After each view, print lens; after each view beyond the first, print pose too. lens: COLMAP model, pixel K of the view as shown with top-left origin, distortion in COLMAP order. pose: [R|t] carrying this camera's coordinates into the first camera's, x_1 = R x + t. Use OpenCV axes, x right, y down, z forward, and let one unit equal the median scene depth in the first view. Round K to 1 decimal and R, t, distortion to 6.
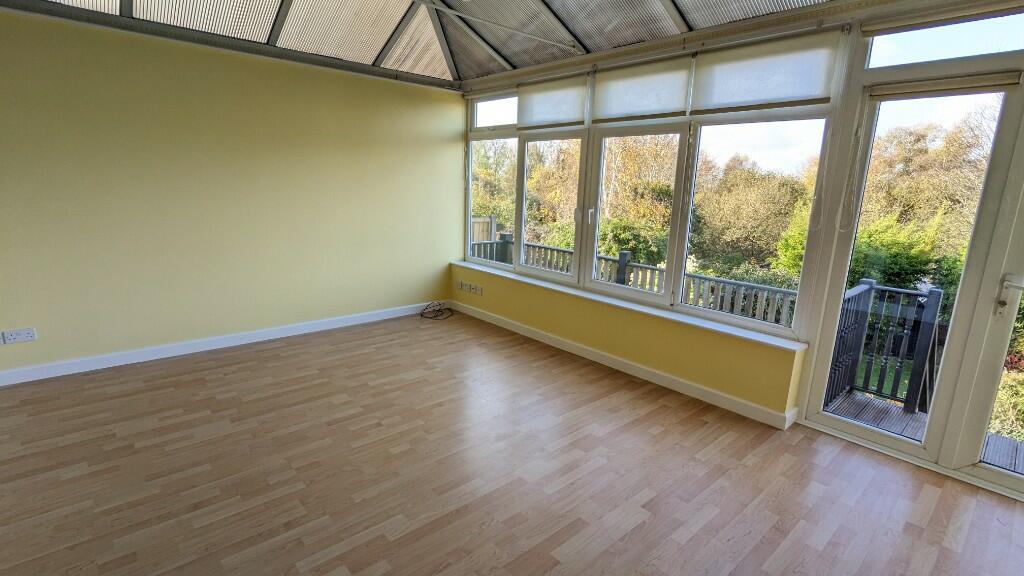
lens RADIAL K [[481.9, 0, 511.9], [0, 481.9, 286.4], [0, 0, 1]] dist [0.003620, -0.002531]
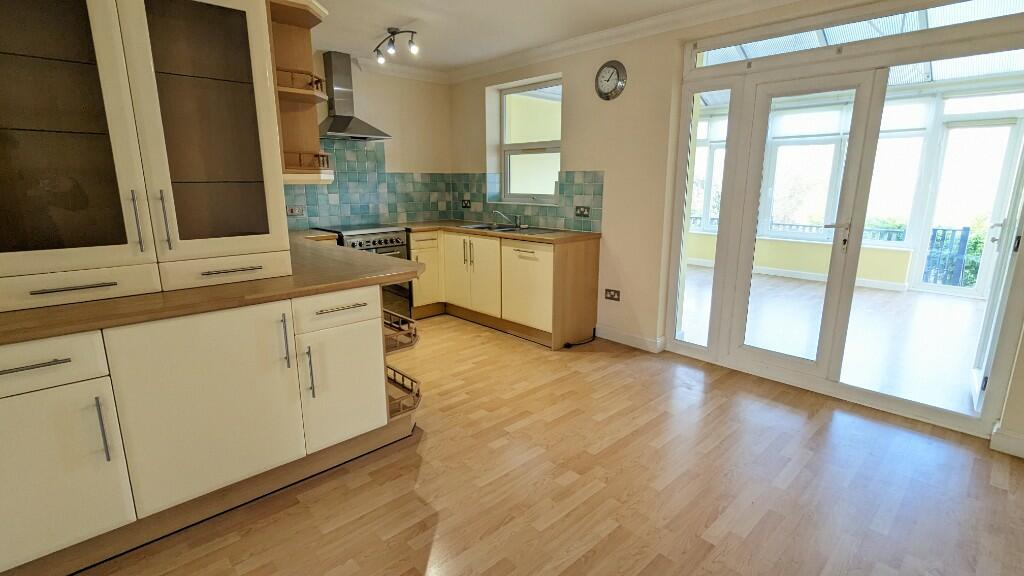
lens RADIAL K [[481.9, 0, 507.3], [0, 481.9, 285.3], [0, 0, 1]] dist [0.003620, -0.002531]
pose [[0.999256, -0.038185, 0.005364, -0.835278], [0.038118, 0.999200, 0.012057, 0.138103], [-0.005820, -0.011844, 0.999913, -0.763888]]
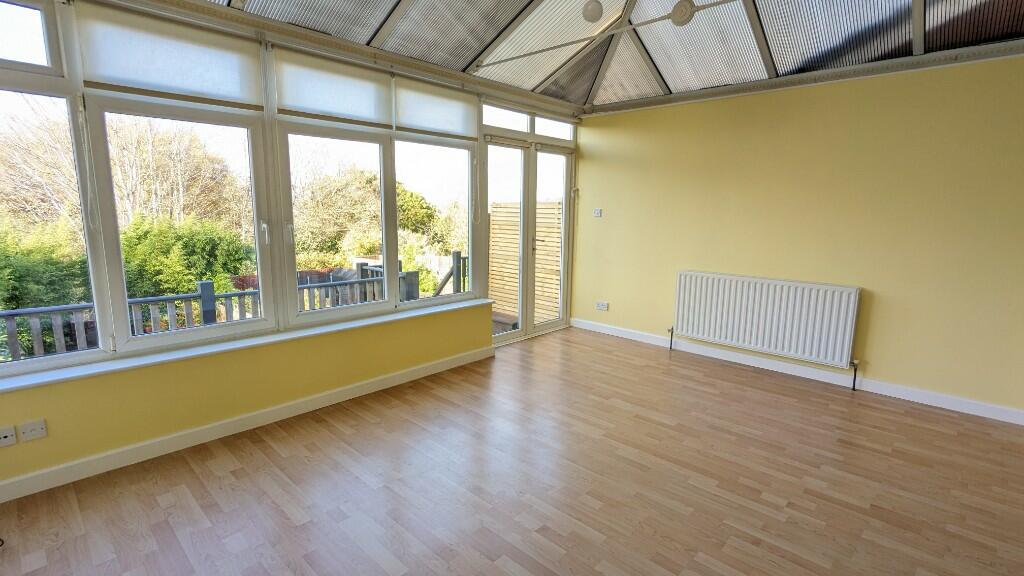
lens RADIAL K [[481.9, 0, 508.6], [0, 481.9, 287.4], [0, 0, 1]] dist [0.003620, -0.002531]
pose [[-0.080325, -0.199084, 0.976685, -0.663672], [0.192667, 0.958272, 0.211176, -0.165367], [-0.977971, 0.205137, -0.038616, 0.733579]]
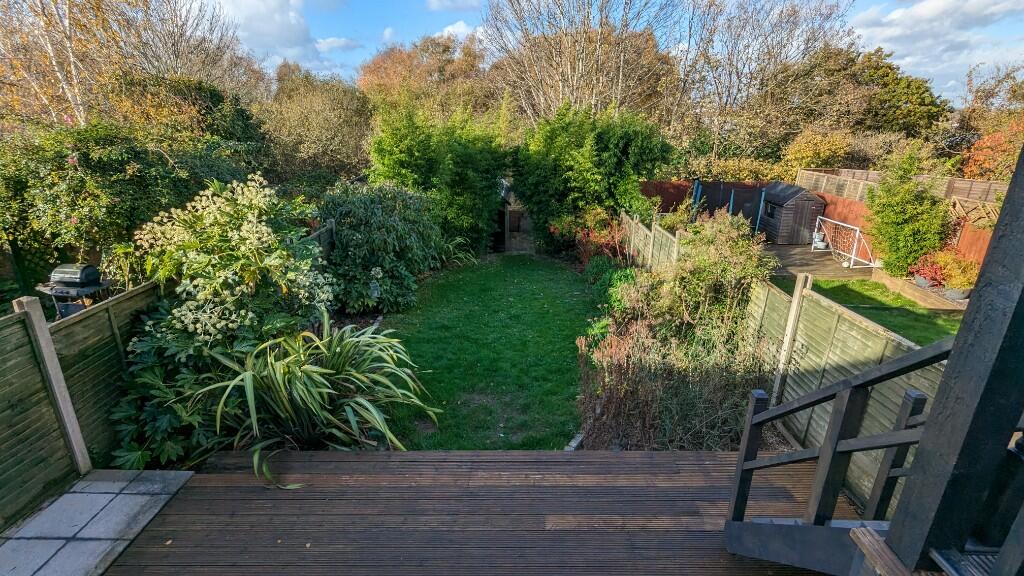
lens RADIAL K [[481.9, 0, 515.1], [0, 481.9, 286.3], [0, 0, 1]] dist [0.003620, -0.002531]
pose [[0.672839, -0.283599, 0.683271, 0.440596], [0.175275, 0.958417, 0.225202, -0.043879], [-0.718726, -0.031765, 0.694568, 1.119030]]
